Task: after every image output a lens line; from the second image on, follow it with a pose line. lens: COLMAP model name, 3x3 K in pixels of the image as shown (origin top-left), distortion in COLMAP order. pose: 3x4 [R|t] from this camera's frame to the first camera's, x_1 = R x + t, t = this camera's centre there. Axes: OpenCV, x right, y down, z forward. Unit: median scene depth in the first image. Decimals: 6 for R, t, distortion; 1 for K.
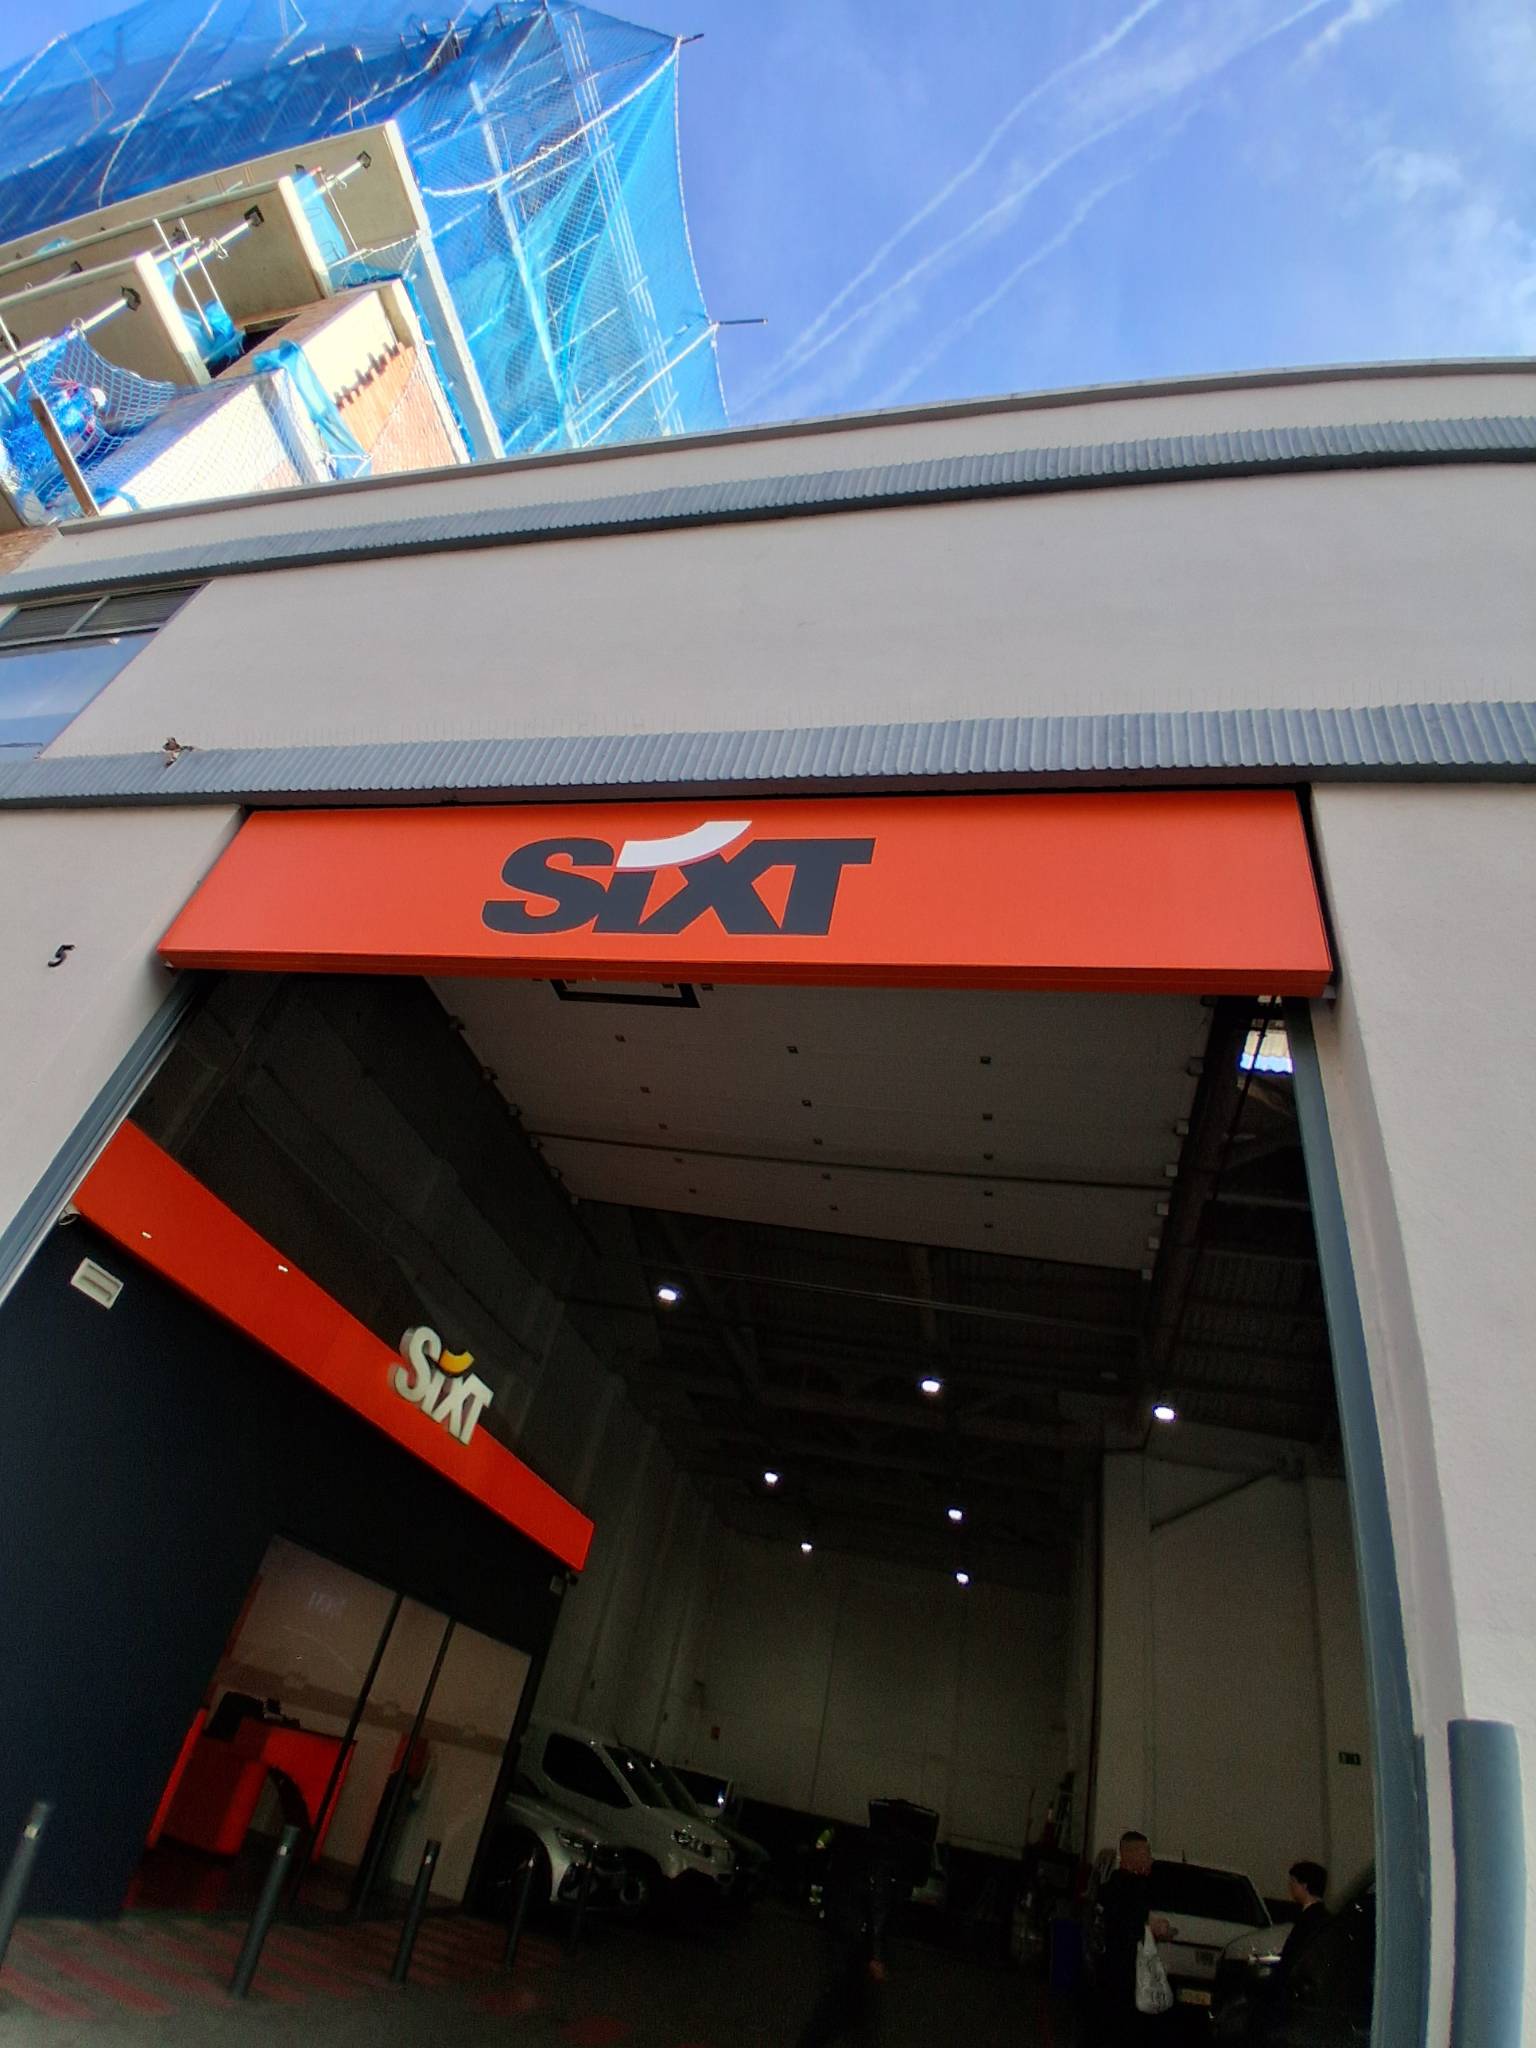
lens RADIAL K [[1031.1, 0, 756.8], [0, 1031.1, 1024.6], [0, 0, 1]] dist [-0.025606, -0.000471]
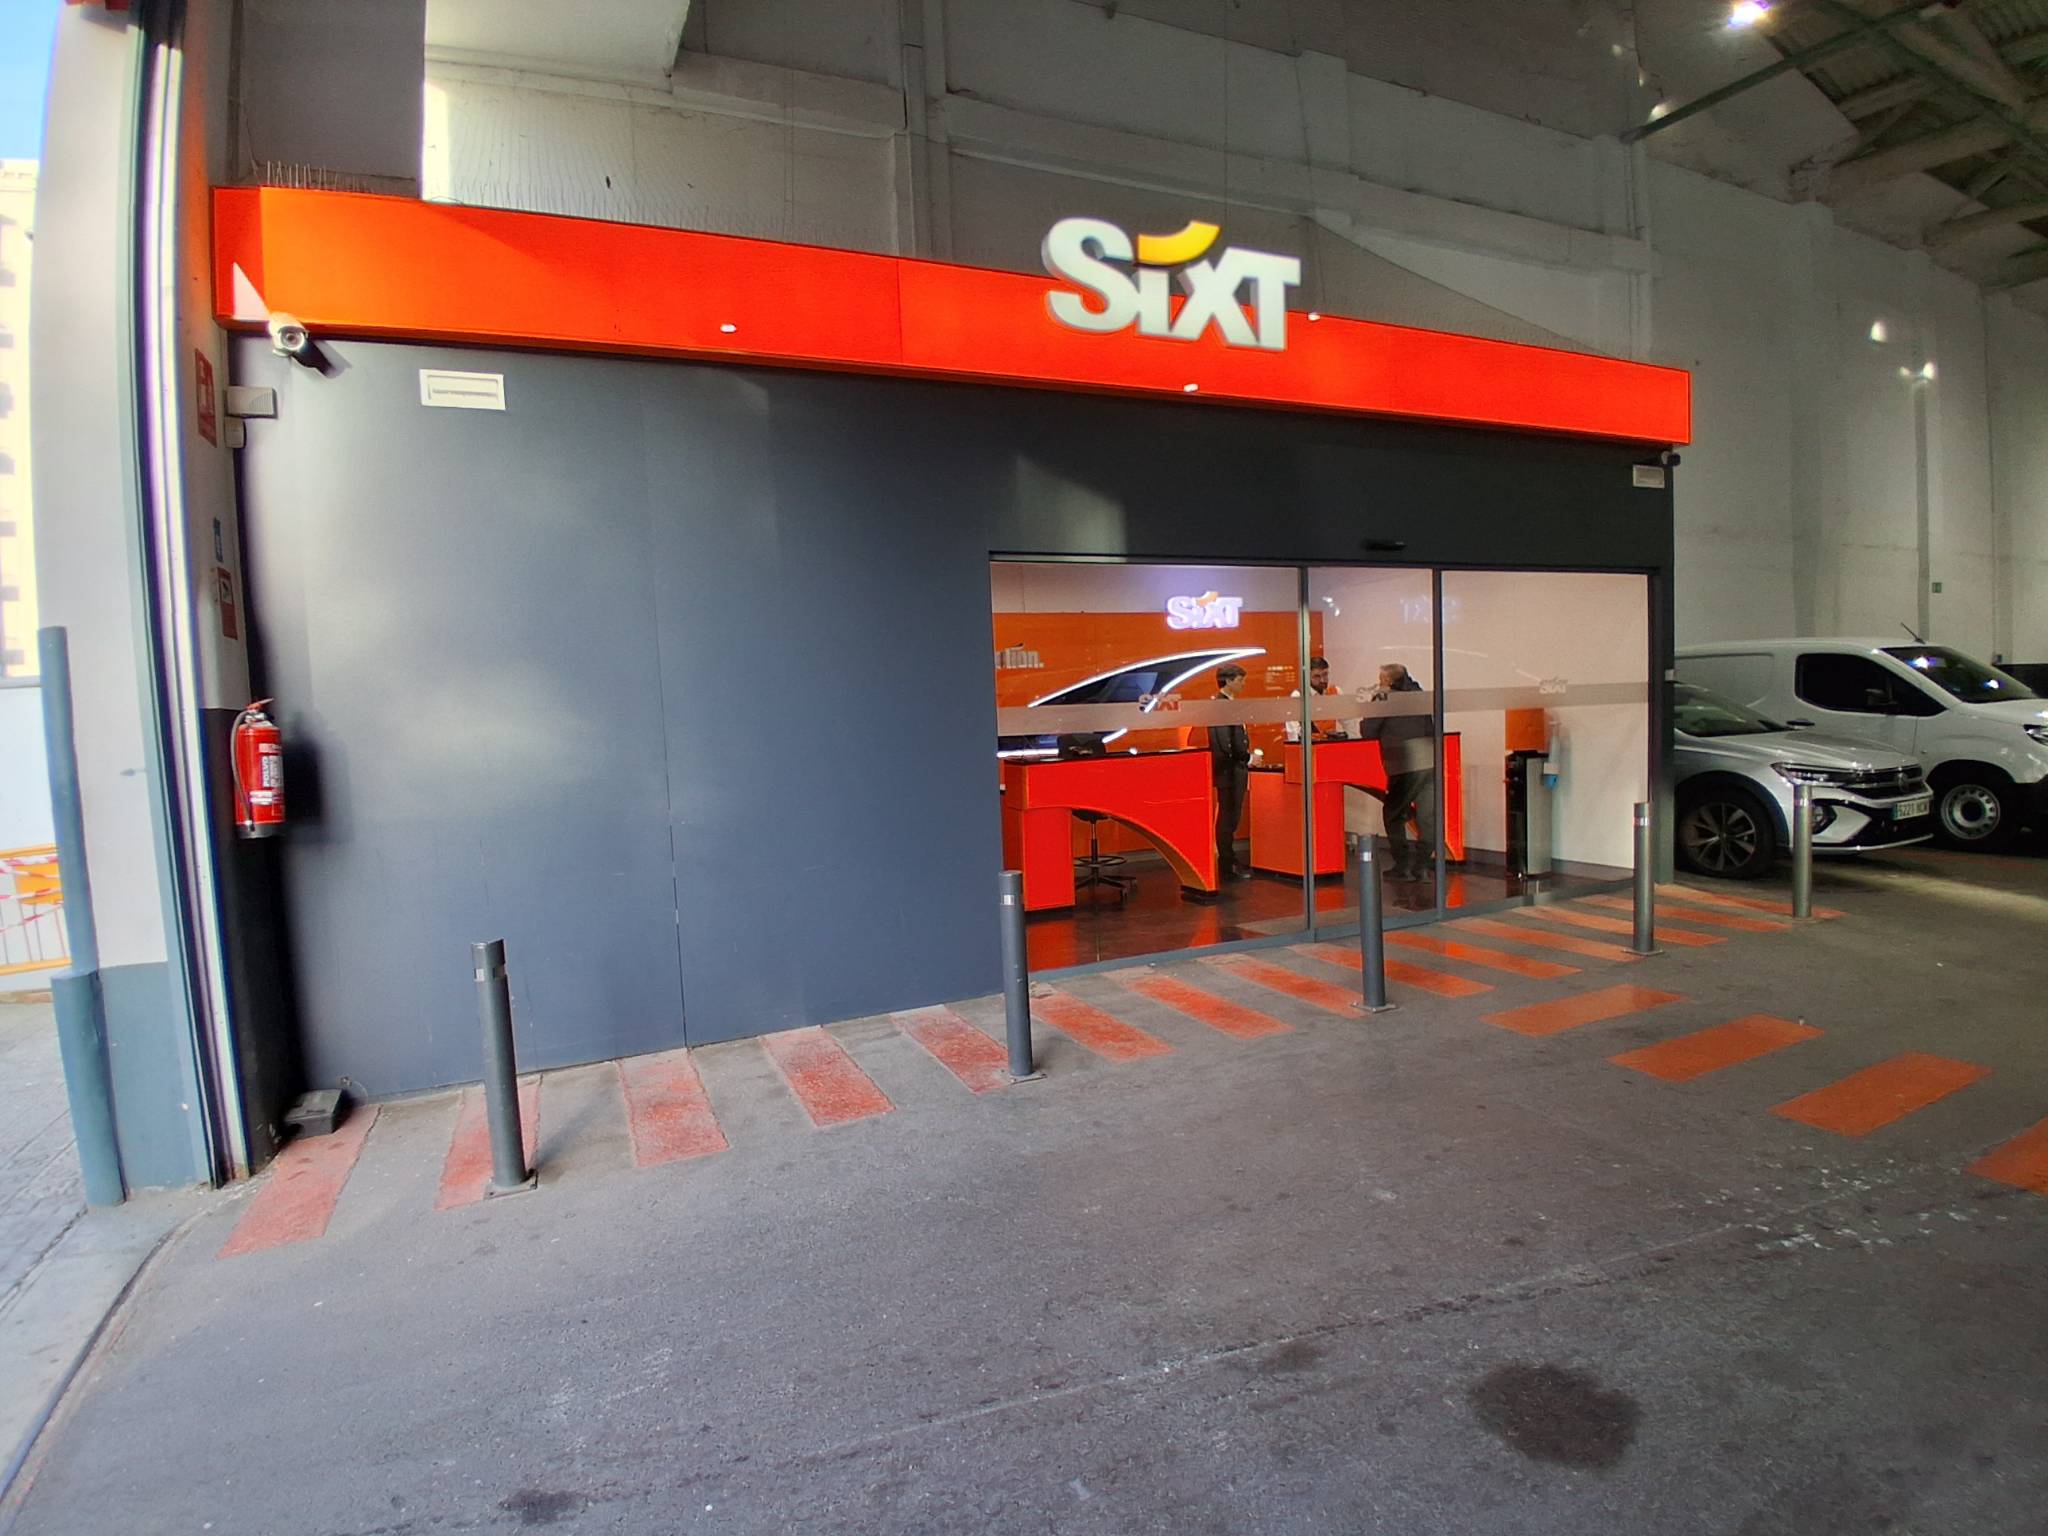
lens RADIAL K [[1031.1, 0, 1022.9], [0, 1031.1, 775.1], [0, 0, 1]] dist [-0.025606, -0.000471]
pose [[0.532899, -0.178640, -0.827107, 0.115810], [0.630760, 0.735430, 0.247555, 0.336447], [0.564056, -0.653628, 0.504589, 0.392316]]
